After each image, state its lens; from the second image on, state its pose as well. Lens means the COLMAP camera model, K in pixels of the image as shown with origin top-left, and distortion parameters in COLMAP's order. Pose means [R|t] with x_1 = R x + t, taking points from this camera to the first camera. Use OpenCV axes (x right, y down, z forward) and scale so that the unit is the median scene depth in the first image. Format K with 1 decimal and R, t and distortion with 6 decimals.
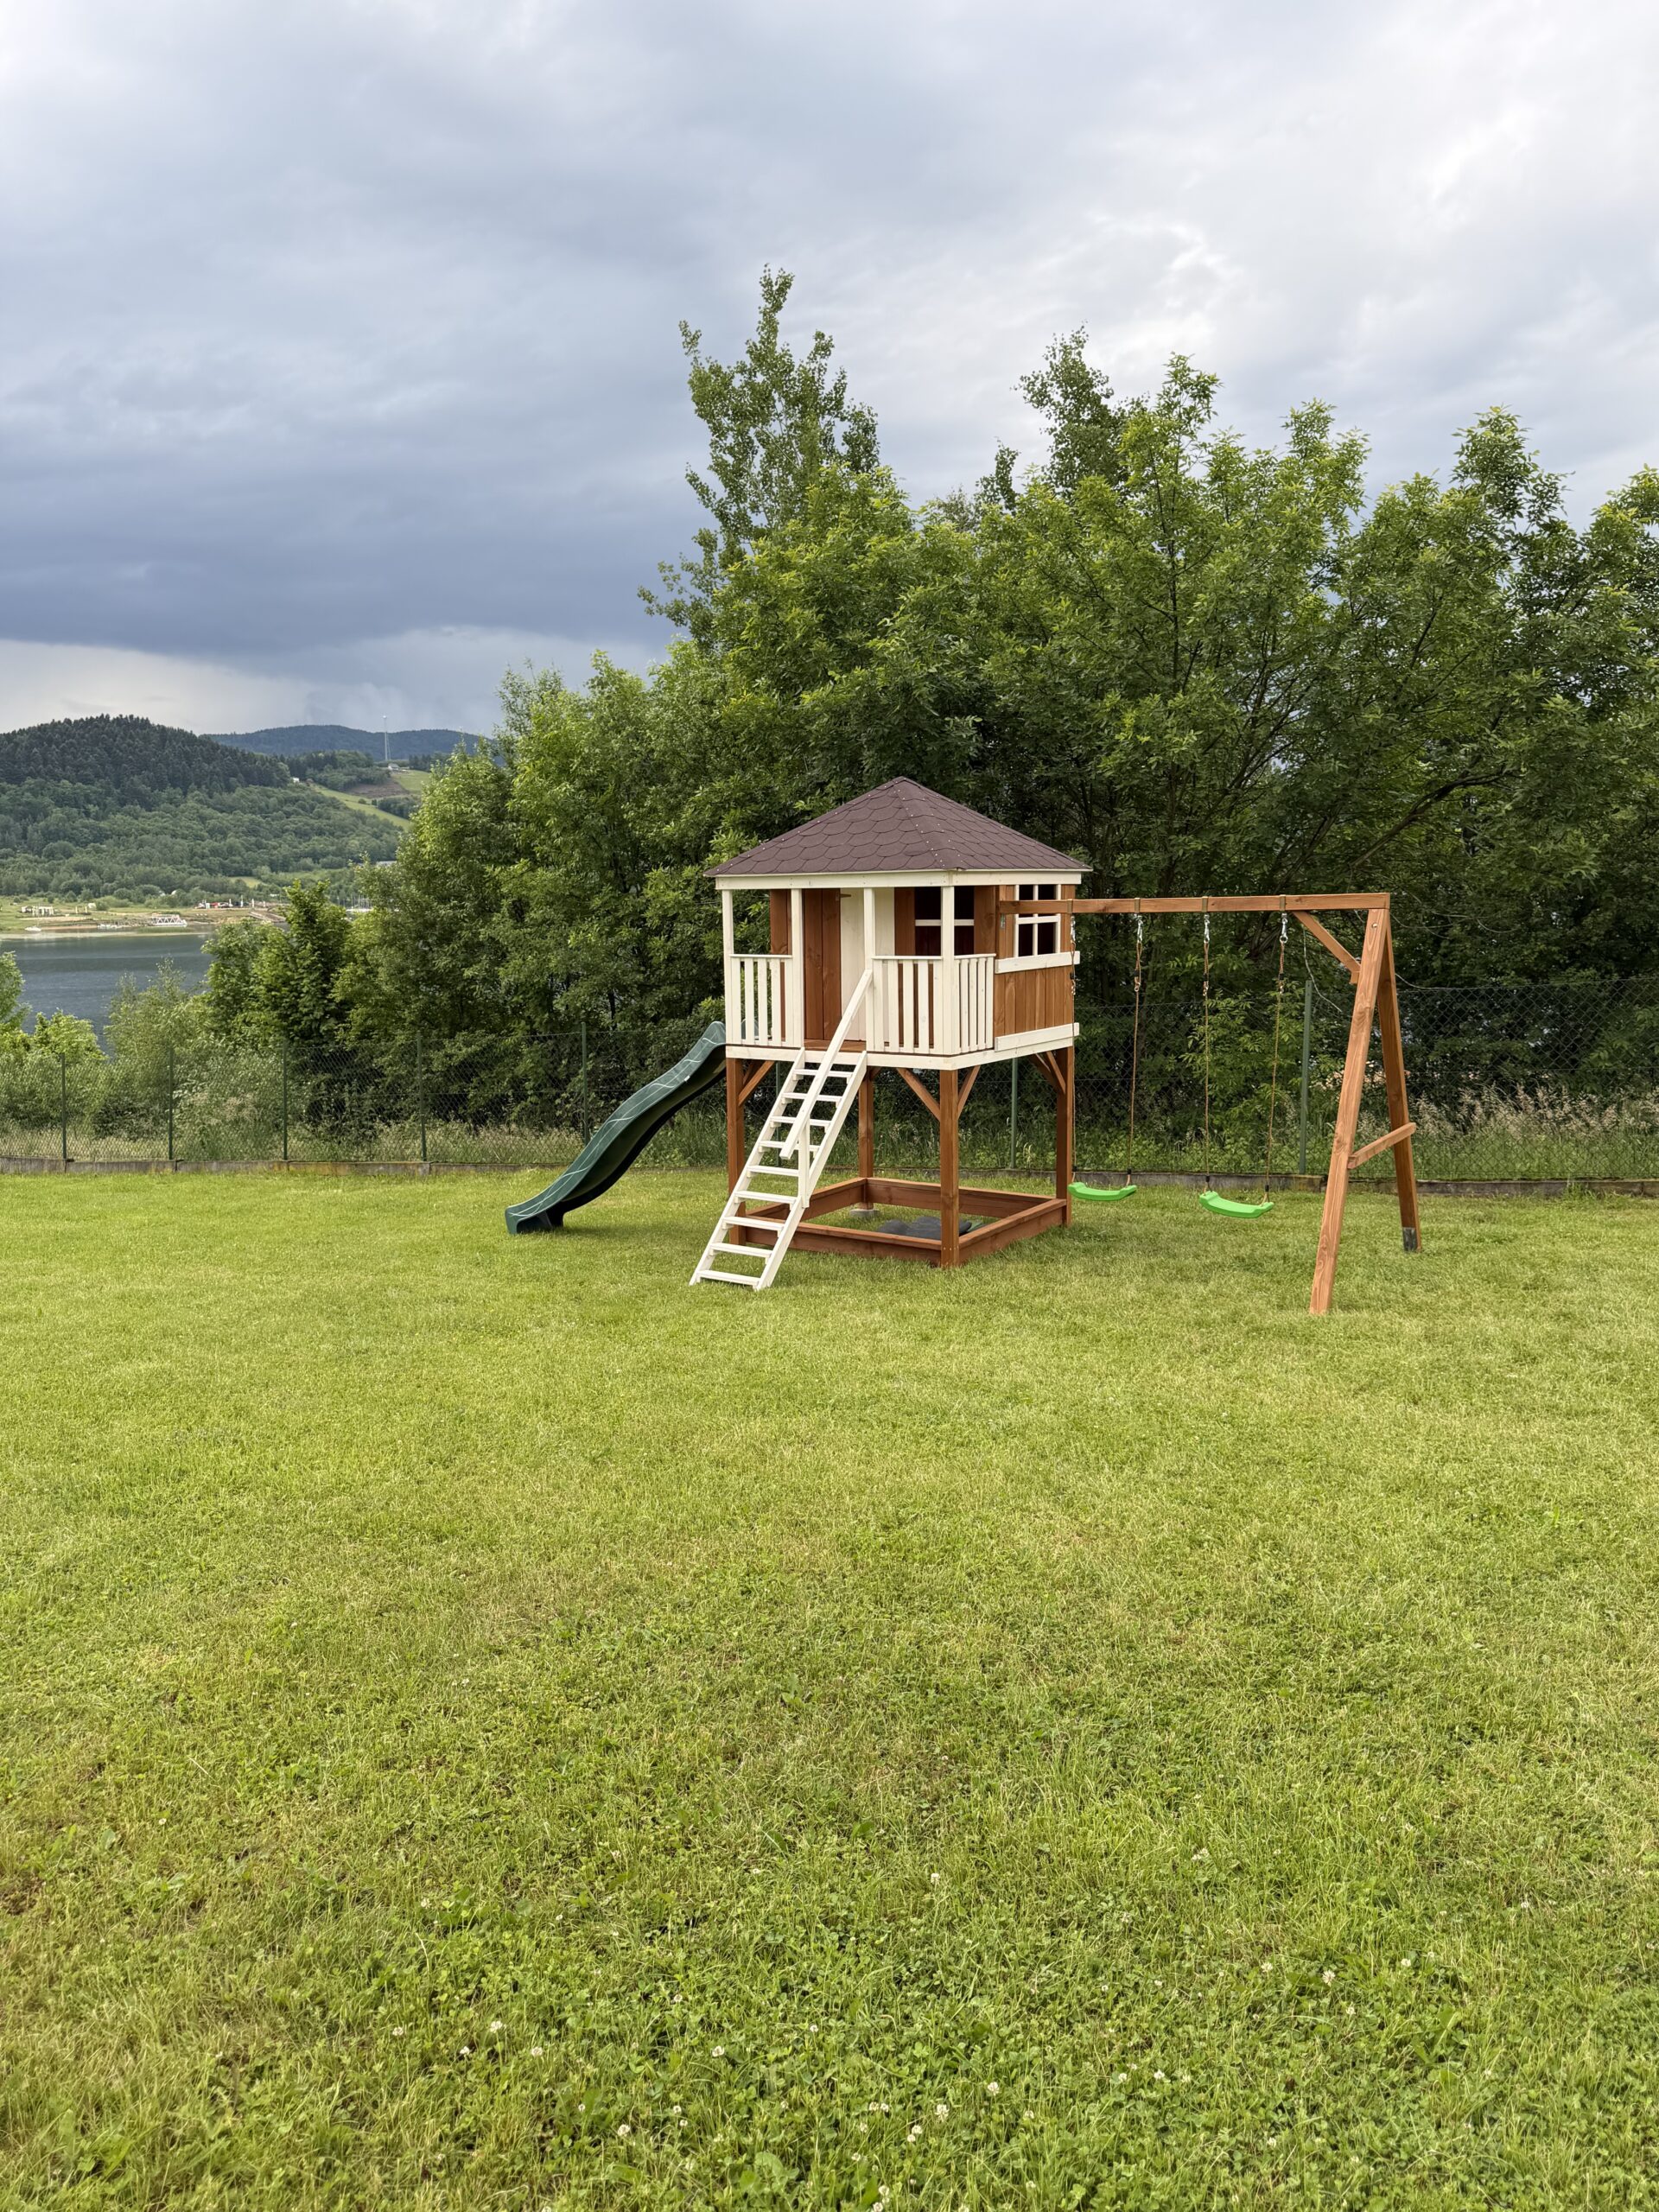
lens RADIAL K [[1529.7, 0, 829.5], [0, 1529.7, 1106.0], [0, 0, 1]] dist [0.028409, -0.000497]
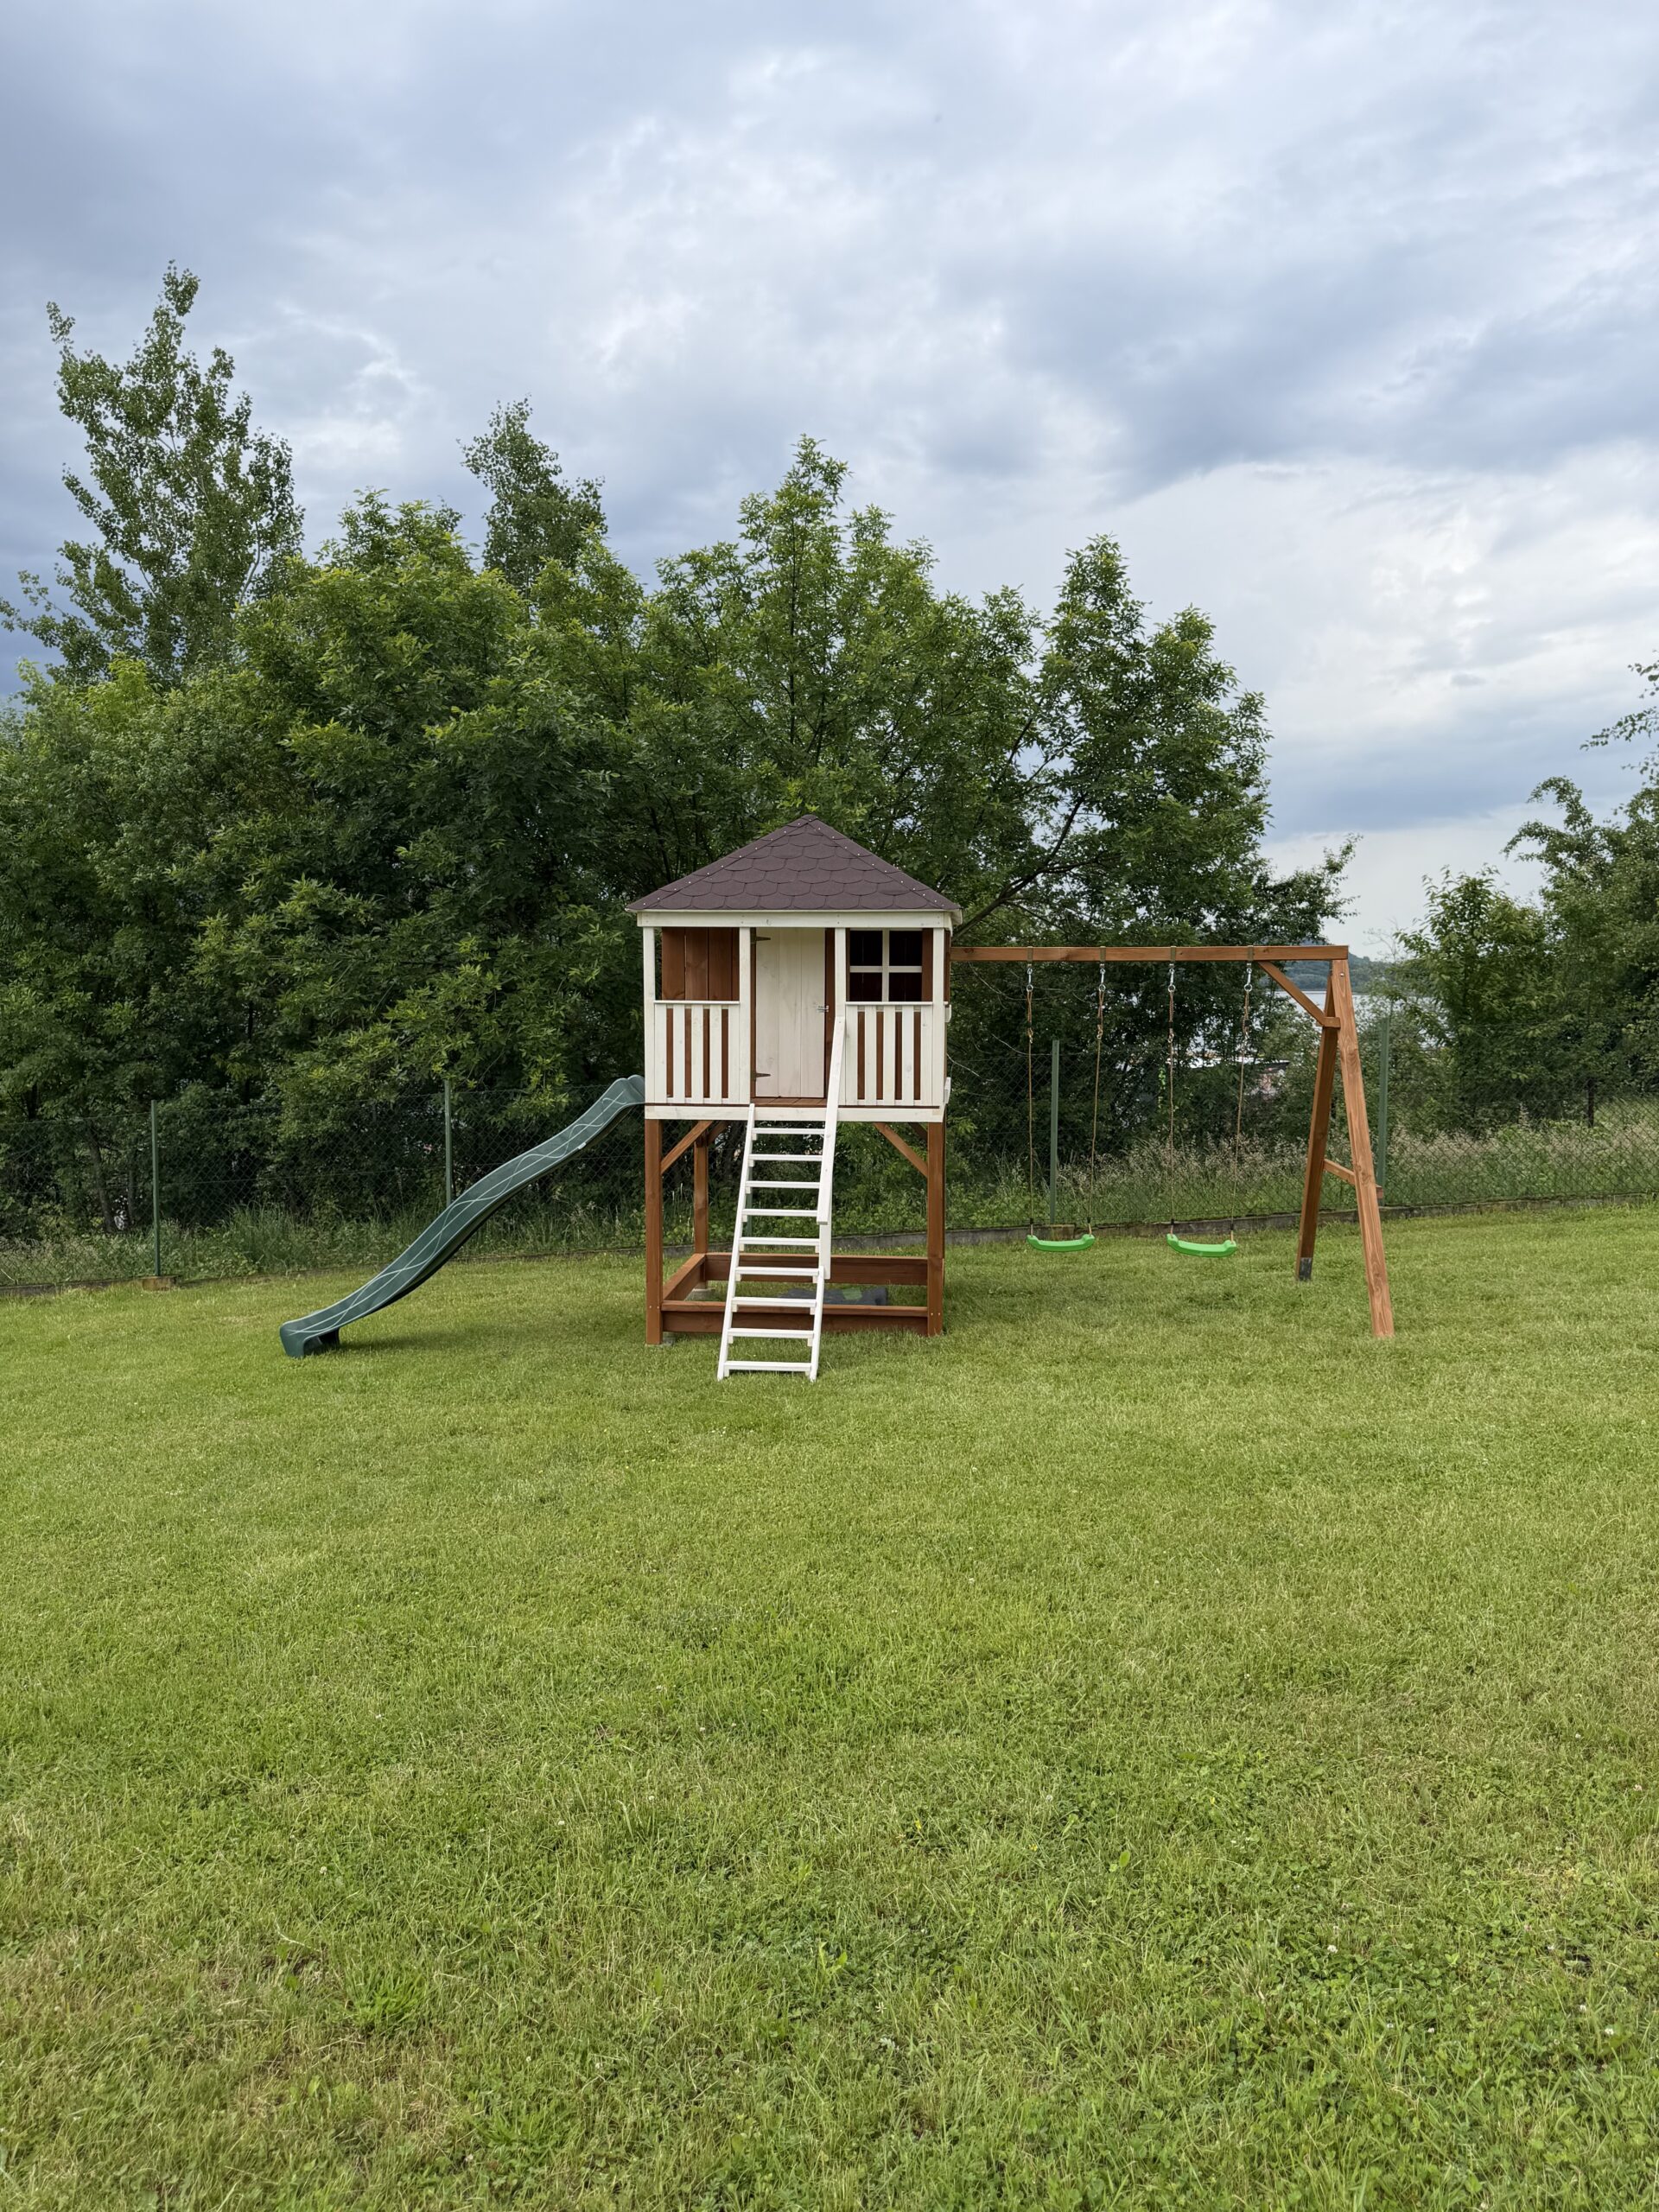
lens RADIAL K [[1529.5, 0, 829.5], [0, 1529.5, 1106.0], [0, 0, 1]] dist [0.006085, 0.005912]
pose [[0.883916, -0.020525, 0.467196, -0.253318], [0.046613, 0.997928, -0.044348, 0.002967], [-0.465317, 0.060977, 0.883041, 0.122134]]
